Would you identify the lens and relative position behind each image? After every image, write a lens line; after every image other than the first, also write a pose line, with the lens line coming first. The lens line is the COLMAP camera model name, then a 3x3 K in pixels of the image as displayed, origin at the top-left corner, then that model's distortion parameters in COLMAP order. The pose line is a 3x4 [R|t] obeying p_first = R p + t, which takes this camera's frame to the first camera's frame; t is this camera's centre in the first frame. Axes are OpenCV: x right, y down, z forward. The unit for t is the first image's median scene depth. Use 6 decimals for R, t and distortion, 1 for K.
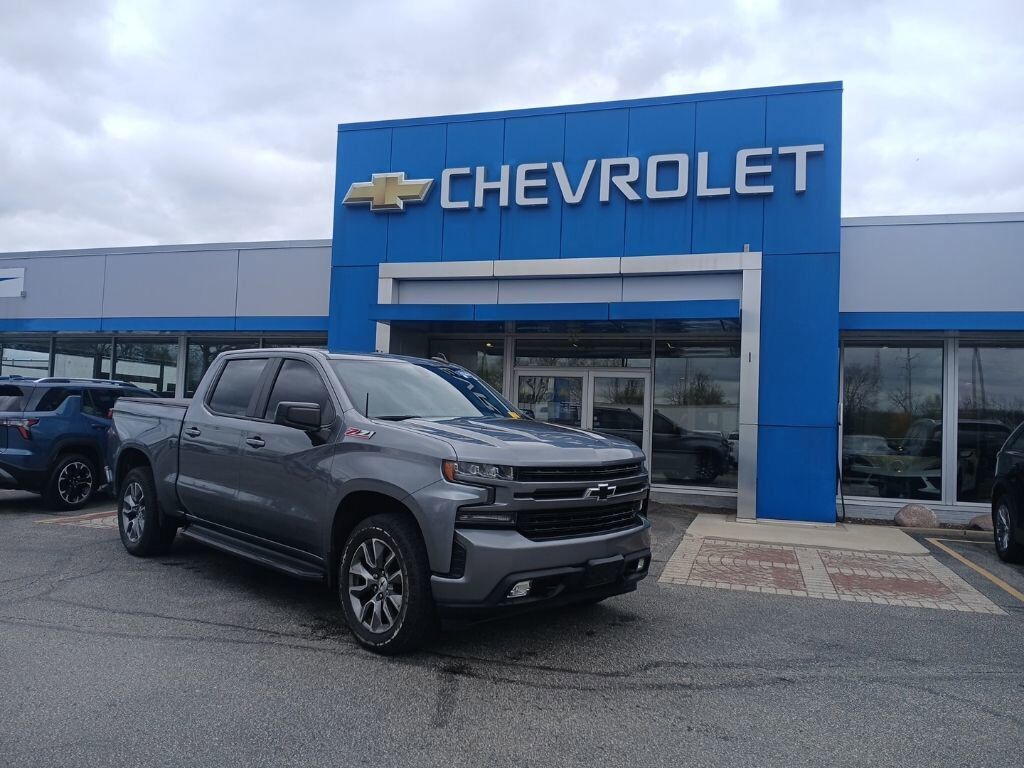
lens RADIAL K [[678.7, 0, 512.0], [0, 678.7, 384.0], [0, 0, 1]] dist [-0.000834, -0.000433]
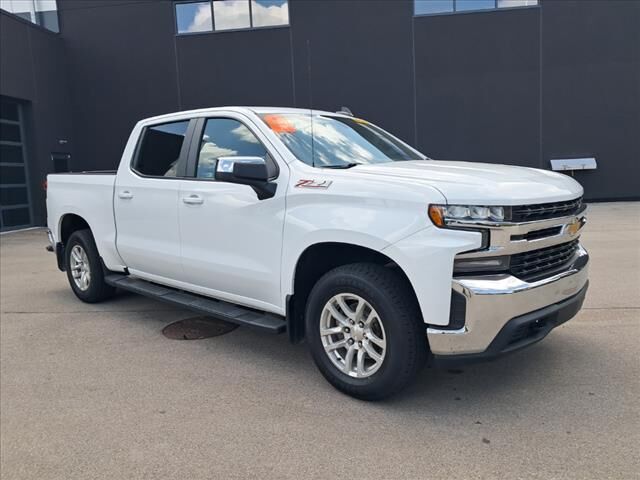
lens RADIAL K [[424.2, 0, 320.0], [0, 424.2, 240.0], [0, 0, 1]] dist [-0.000834, -0.000433]
pose [[0.997694, -0.061770, 0.028134, -0.255630], [0.055464, 0.980859, 0.186654, 0.044121], [-0.039125, -0.184663, 0.982023, 0.430970]]
